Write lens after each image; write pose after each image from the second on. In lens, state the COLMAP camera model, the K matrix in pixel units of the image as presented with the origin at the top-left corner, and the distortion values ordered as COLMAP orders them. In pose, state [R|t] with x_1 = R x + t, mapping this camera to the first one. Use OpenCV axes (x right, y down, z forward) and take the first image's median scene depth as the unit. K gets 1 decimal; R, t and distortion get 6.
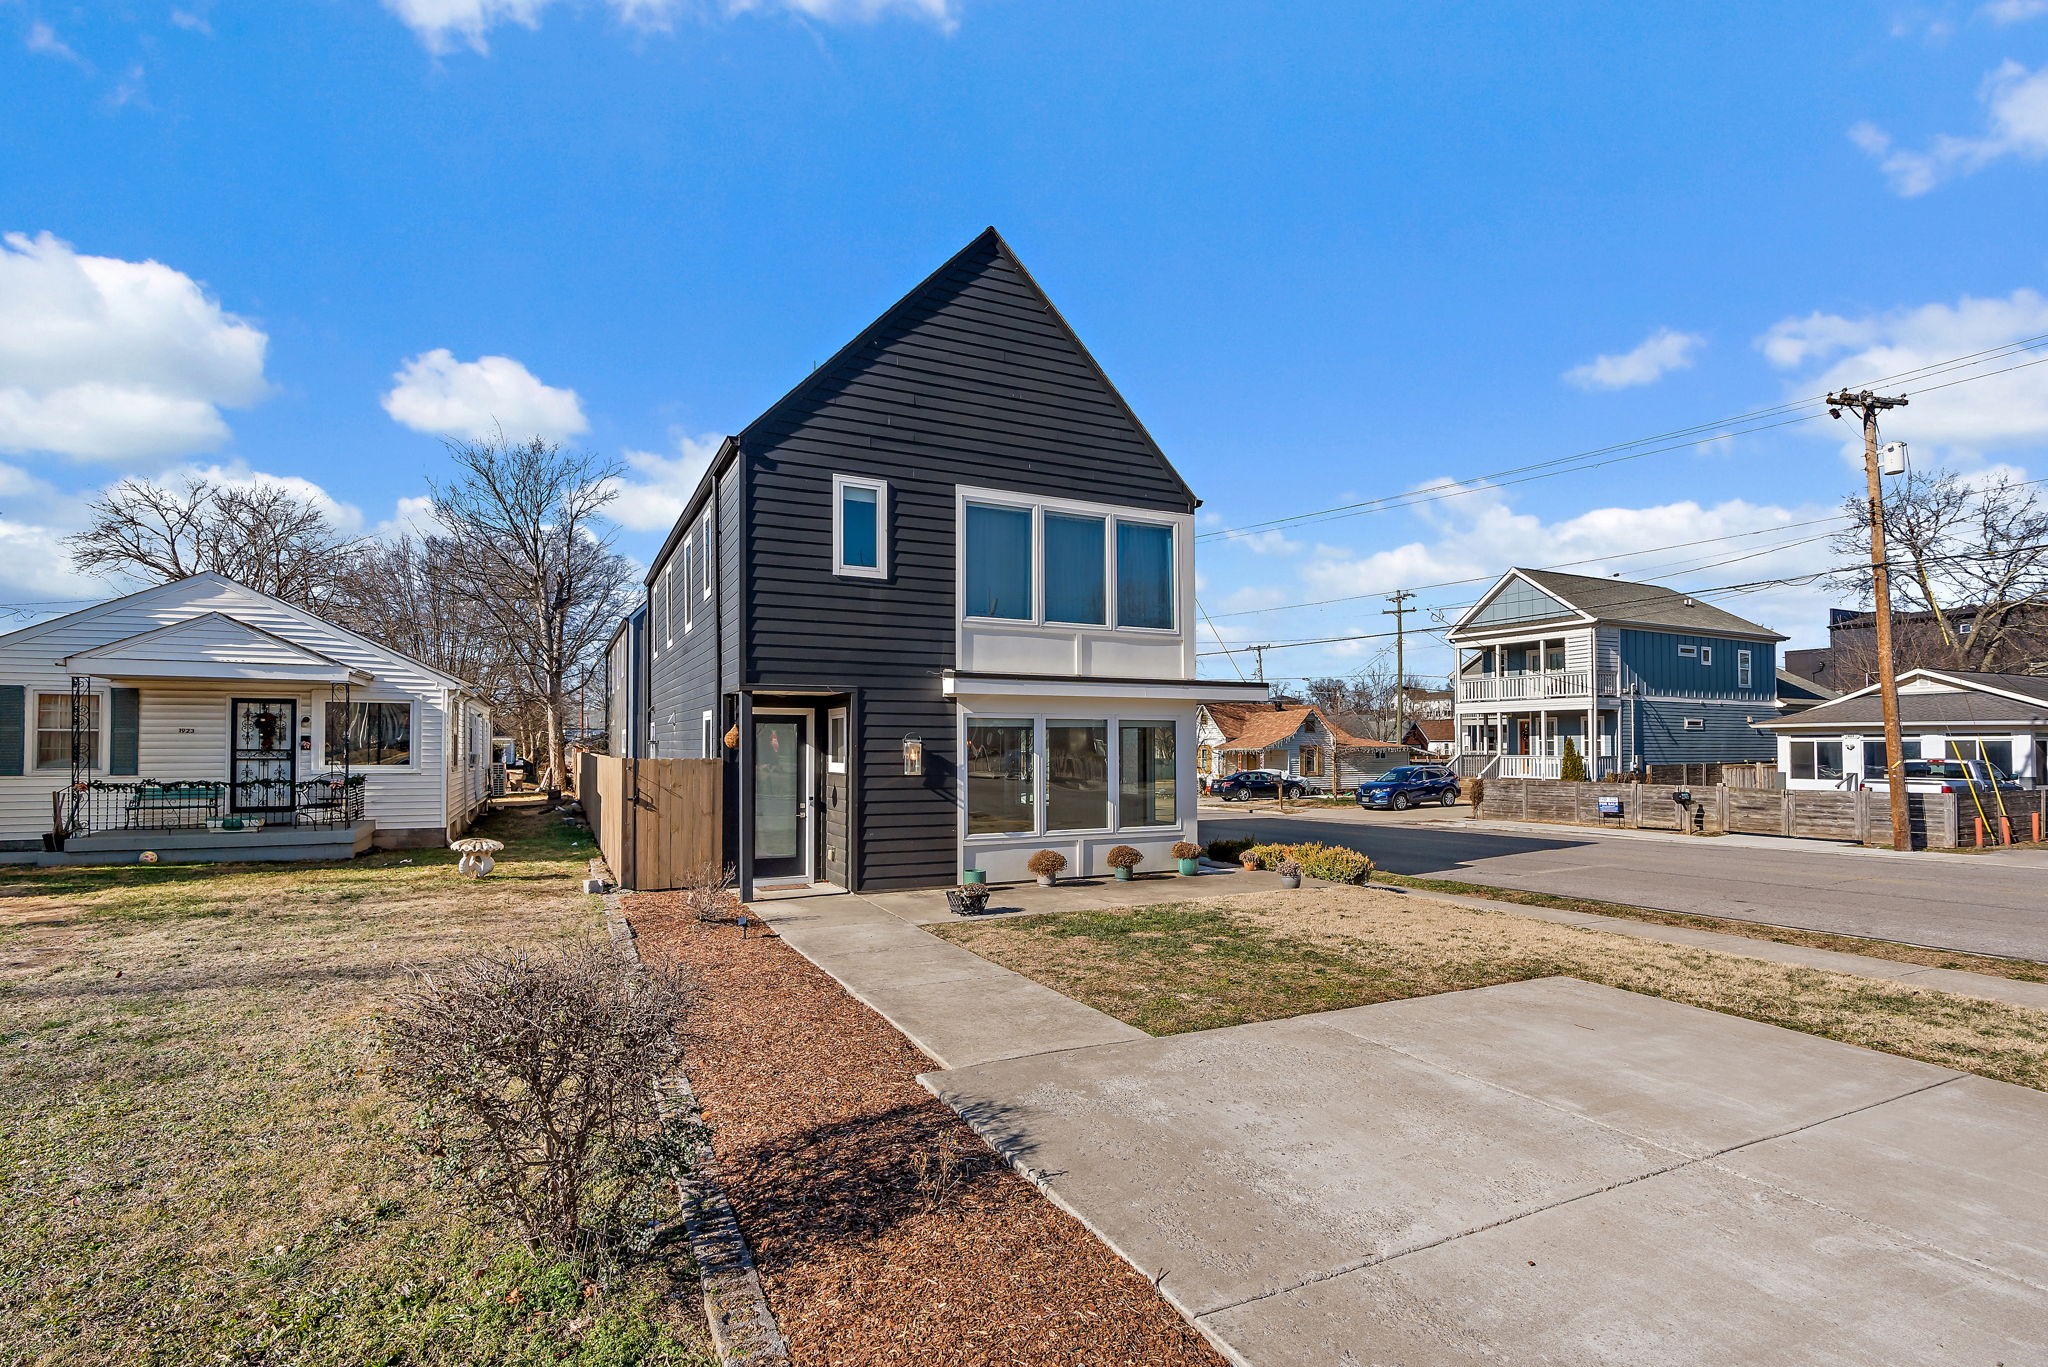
lens RADIAL K [[962.0, 0, 1015.4], [0, 962.0, 724.6], [0, 0, 1]] dist [-0.004699, -0.000054]
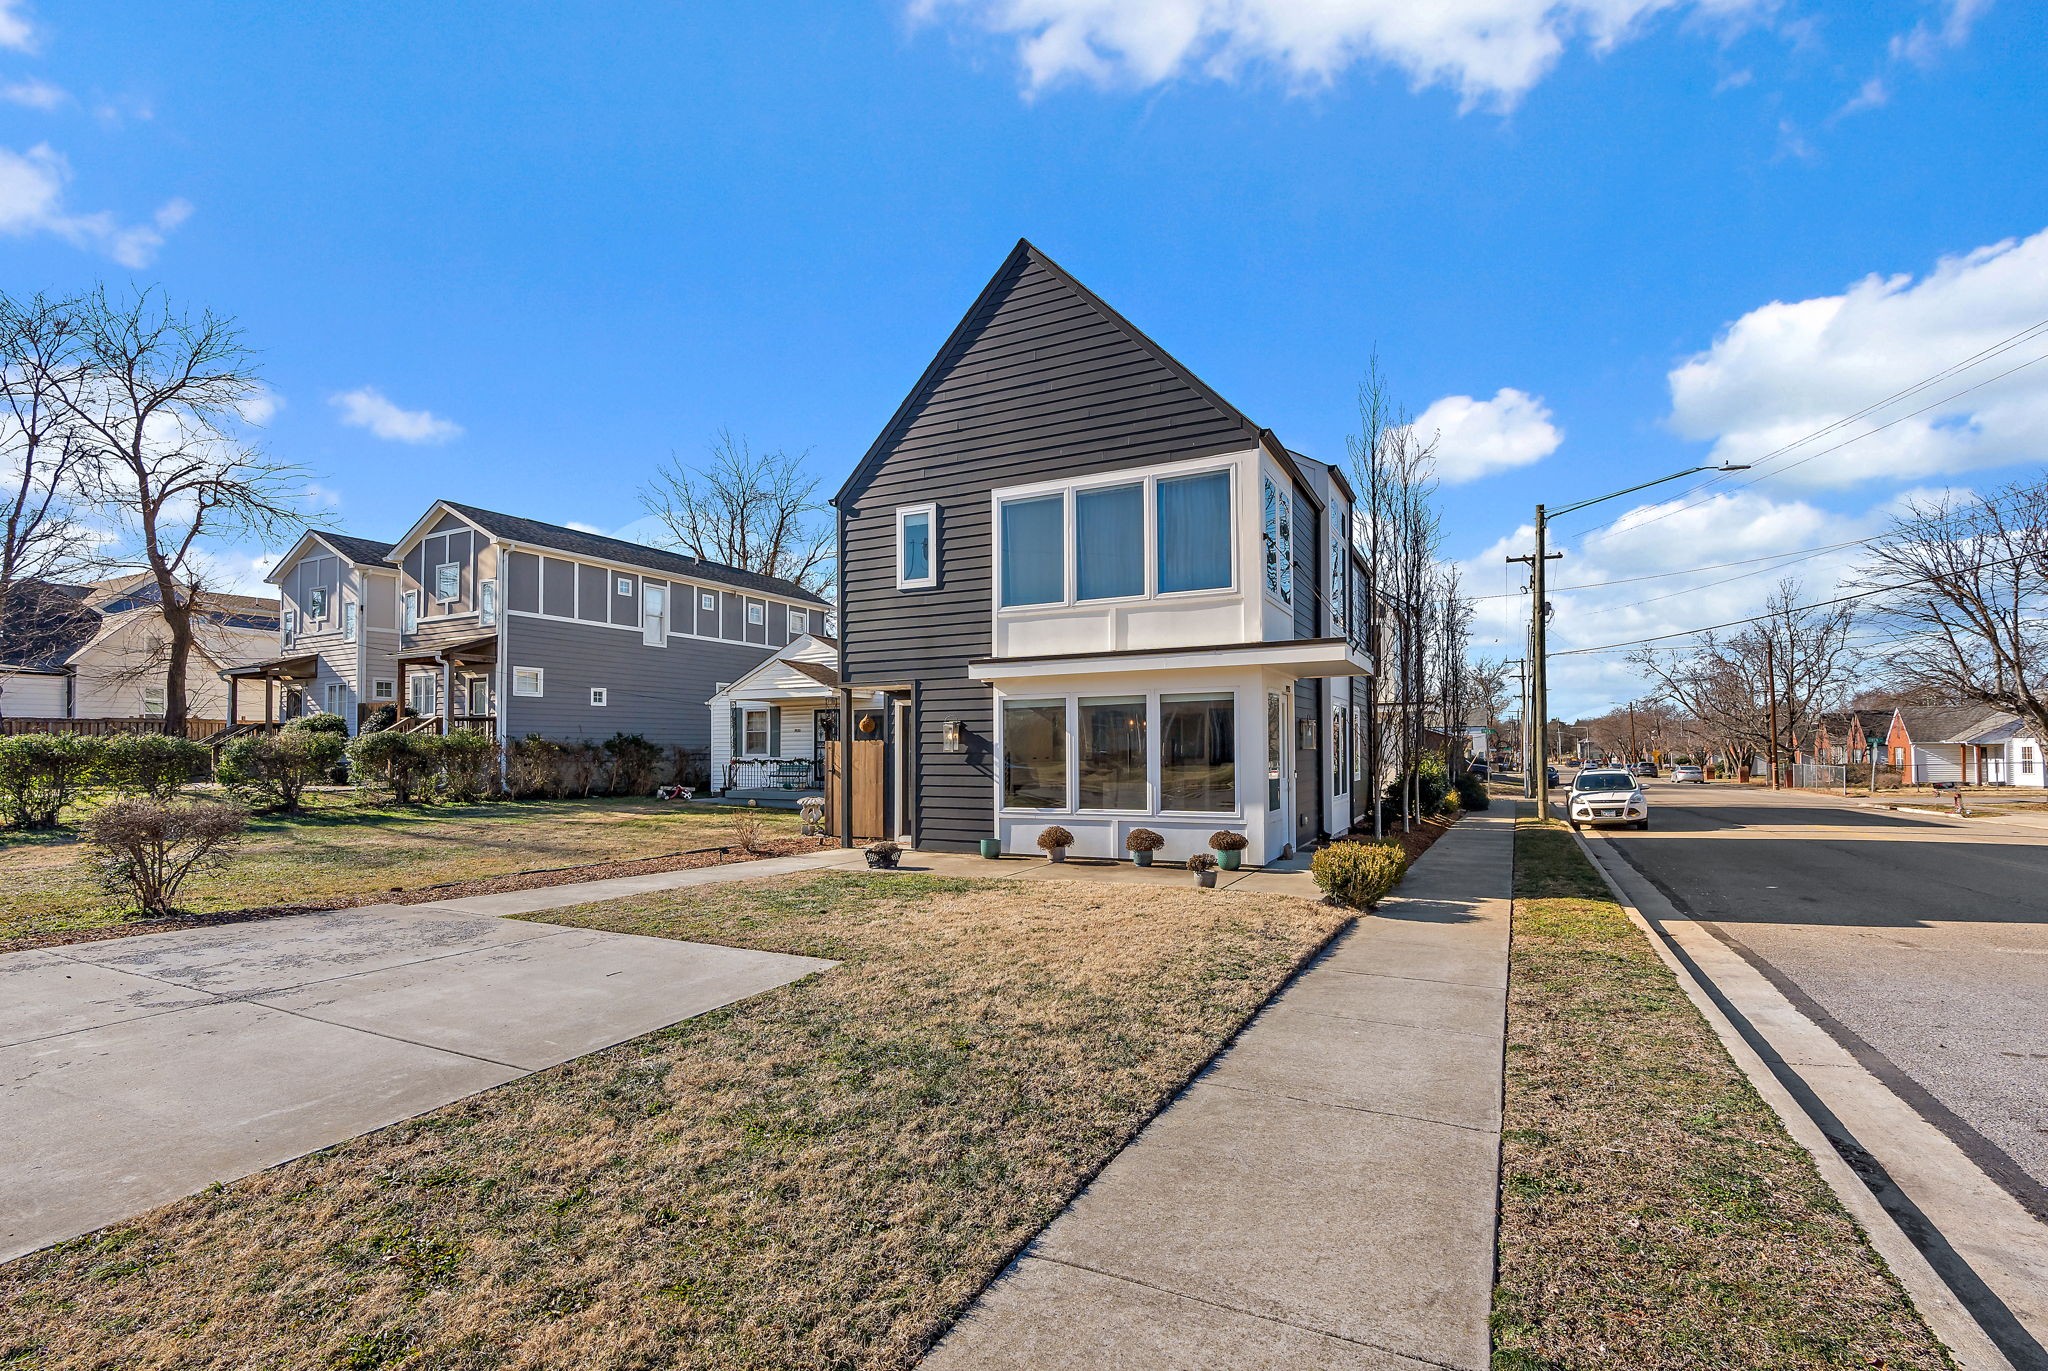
lens RADIAL K [[962.0, 0, 1015.4], [0, 962.0, 726.6], [0, 0, 1]] dist [-0.004699, -0.000054]
pose [[0.594902, -0.026453, -0.803363, 0.806981], [0.027726, 0.999539, -0.012381, 0.035288], [0.803320, -0.014908, 0.595361, 0.350758]]
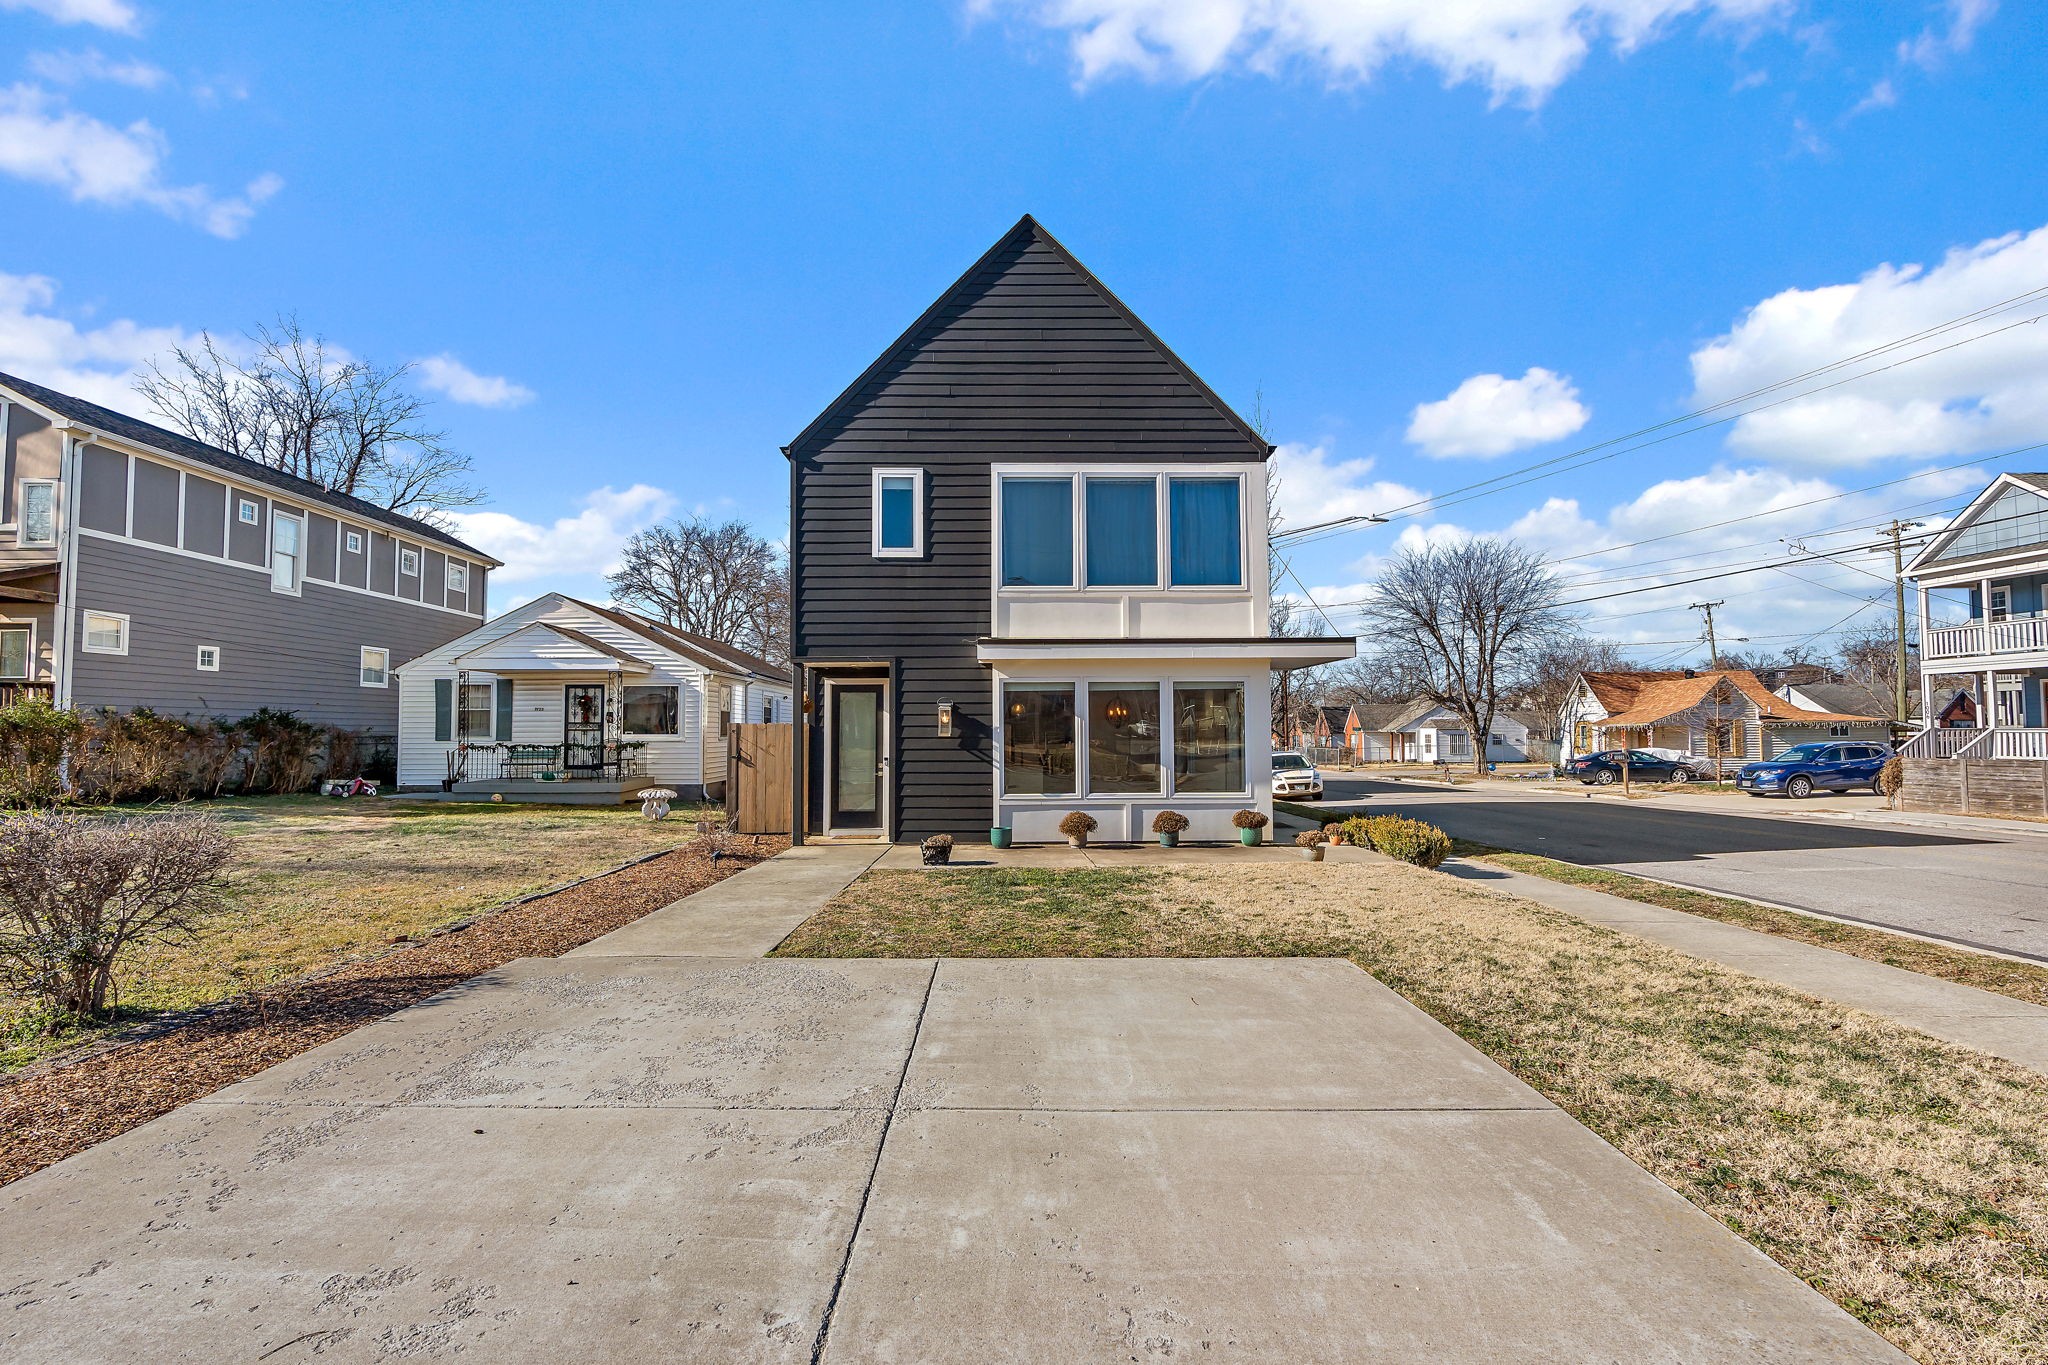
lens RADIAL K [[944.9, 0, 1019.1], [0, 944.9, 687.5], [0, 0, 1]] dist [-0.003861, -0.000555]
pose [[0.903579, -0.024907, -0.427697, 0.392891], [0.014827, 0.999529, -0.026884, 0.025314], [0.428165, 0.017950, 0.903522, 0.074391]]
